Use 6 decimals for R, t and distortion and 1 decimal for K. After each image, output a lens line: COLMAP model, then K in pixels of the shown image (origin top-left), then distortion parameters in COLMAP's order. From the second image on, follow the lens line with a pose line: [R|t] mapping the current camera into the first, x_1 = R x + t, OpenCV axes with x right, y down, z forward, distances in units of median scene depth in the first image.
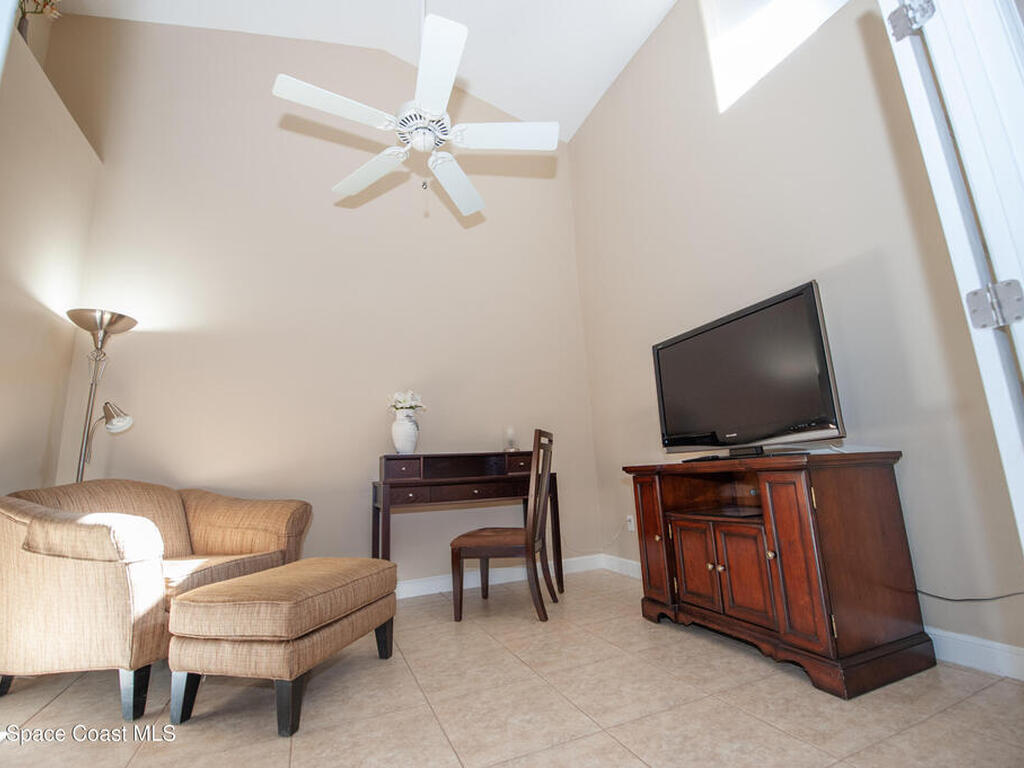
lens RADIAL K [[458.7, 0, 511.2], [0, 458.7, 378.5], [0, 0, 1]] dist [-0.013810, -0.004118]
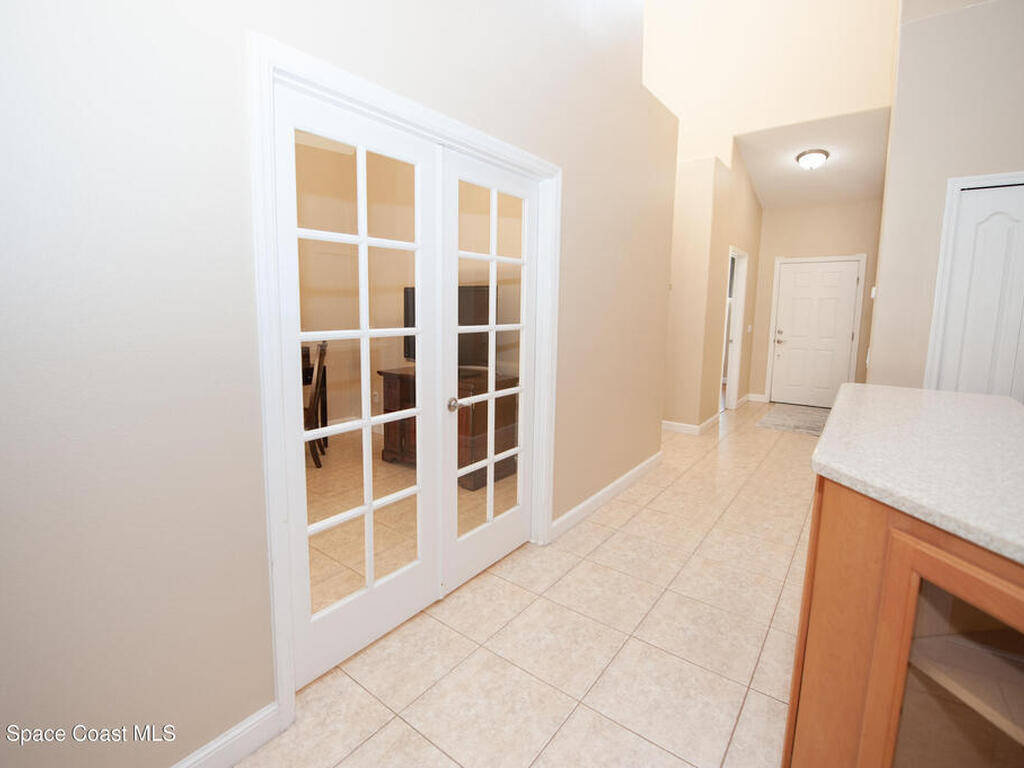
lens RADIAL K [[485.5, 0, 480.5], [0, 485.5, 361.3], [0, 0, 1]] dist [-0.013977, -0.000731]
pose [[0.886112, 0.002927, 0.463461, -0.223001], [-0.146315, 0.950609, 0.273742, -0.369167], [-0.439769, -0.310377, 0.842775, -0.555467]]
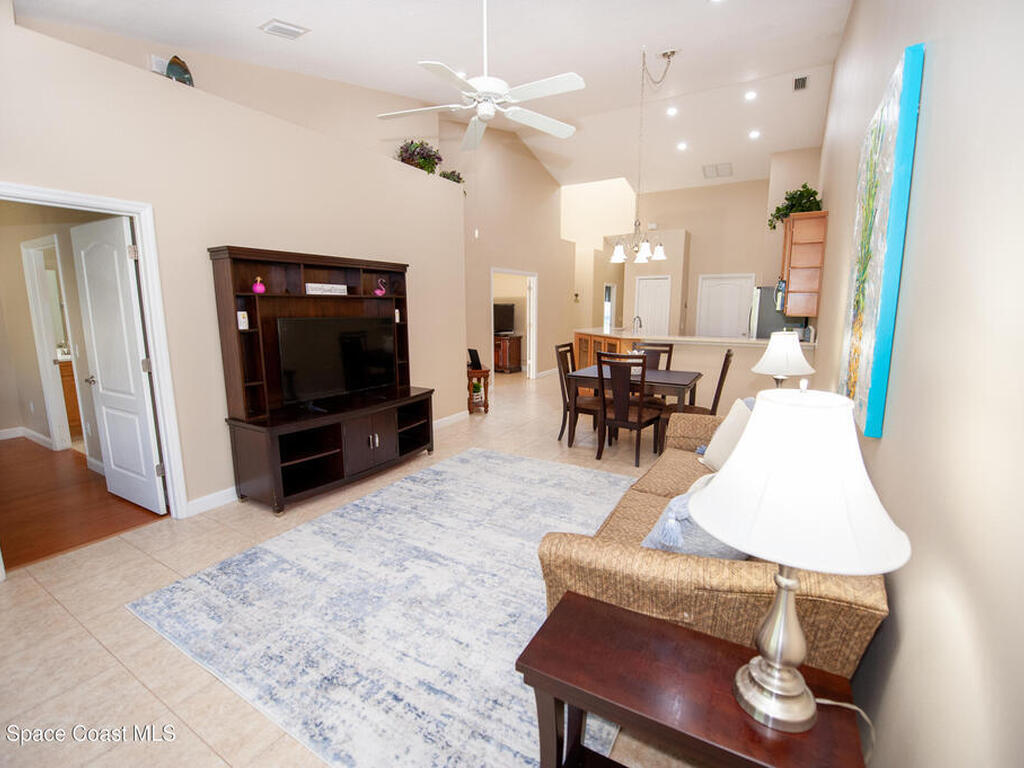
lens RADIAL K [[458.7, 0, 509.4], [0, 458.7, 384.5], [0, 0, 1]] dist [-0.013810, -0.004118]
pose [[0.809403, -0.054112, 0.584756, -2.063371], [-0.154624, 0.940973, 0.301101, -0.760123], [-0.566532, -0.334129, 0.753259, -2.666438]]
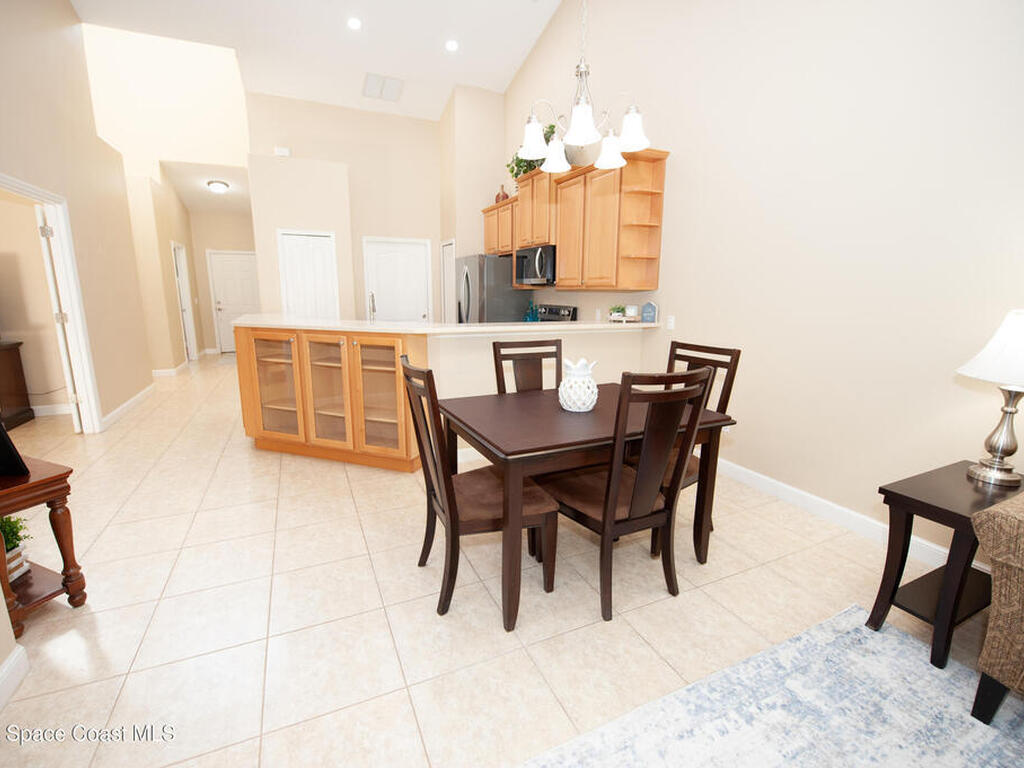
lens RADIAL K [[458.7, 0, 514.1], [0, 458.7, 386.2], [0, 0, 1]] dist [-0.013810, -0.004118]
pose [[-0.030136, -0.160612, 0.986557, -1.364668], [-0.213584, 0.965244, 0.150618, -0.445636], [-0.976460, -0.206174, -0.063393, -1.239611]]
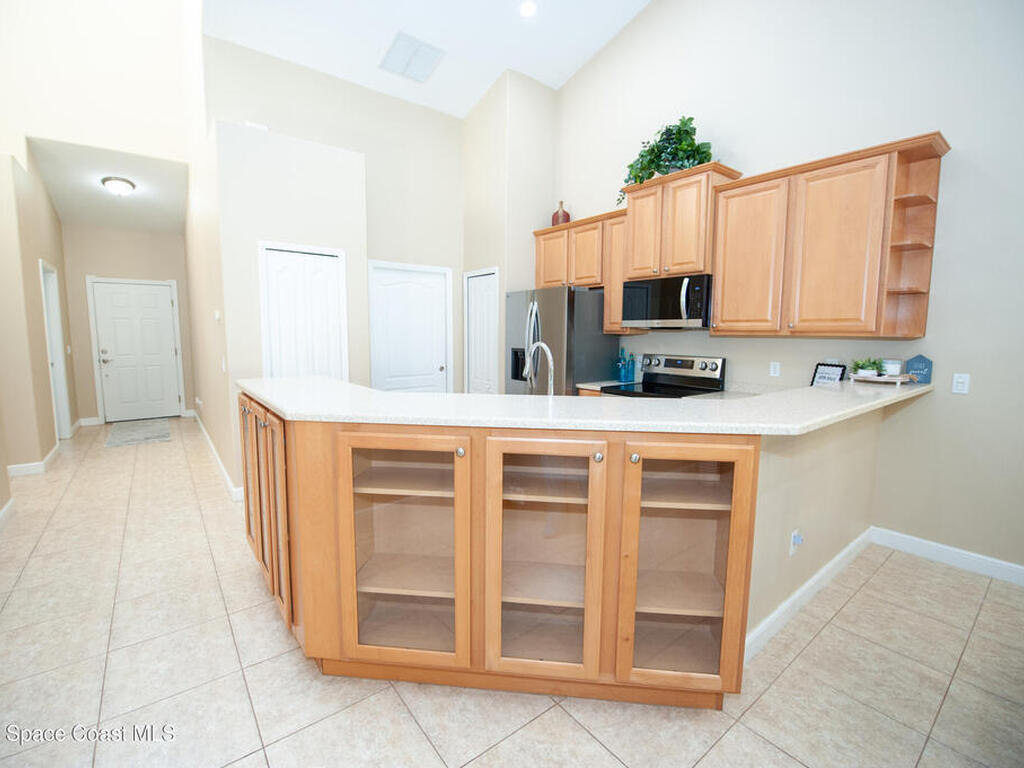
lens RADIAL K [[458.7, 0, 513.6], [0, 458.7, 387.2], [0, 0, 1]] dist [-0.013810, -0.004118]
pose [[-0.254934, -0.072127, 0.964265, -0.539309], [-0.195746, 0.980417, 0.021583, -0.333782], [-0.946938, -0.183249, -0.264061, -0.486290]]
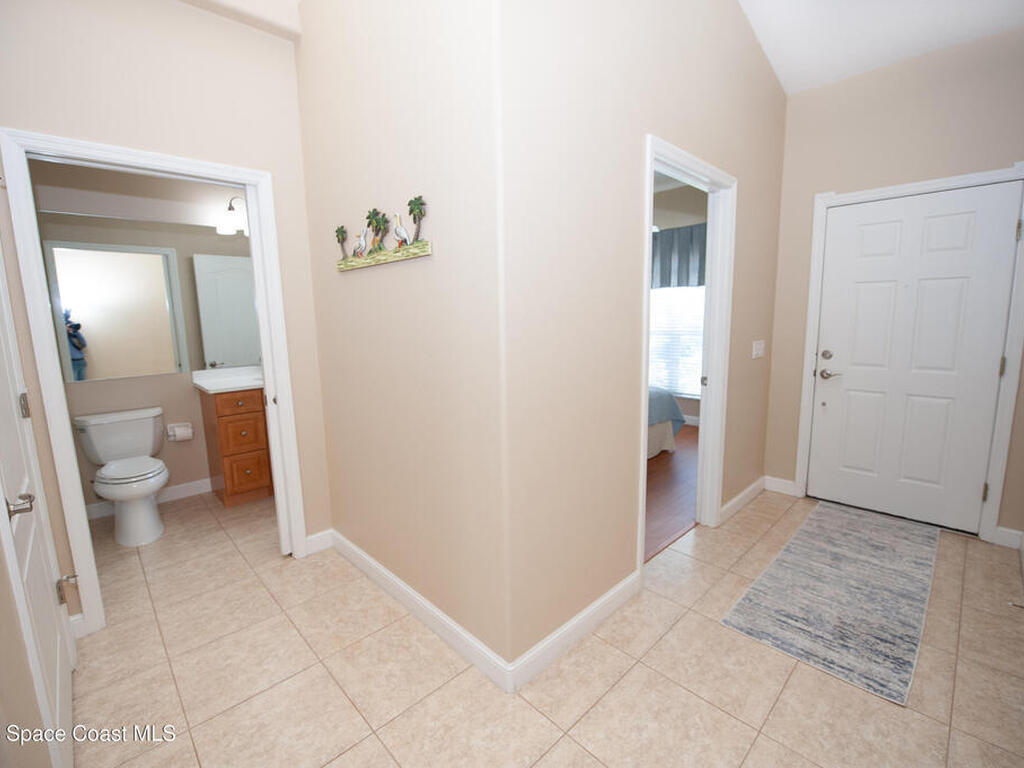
lens RADIAL K [[458.7, 0, 514.1], [0, 458.7, 386.0], [0, 0, 1]] dist [-0.013810, -0.004118]
pose [[0.934413, -0.029453, 0.354973, 1.495112], [-0.093677, 0.941173, 0.324682, -0.255114], [-0.343654, -0.336640, 0.876684, 0.330298]]
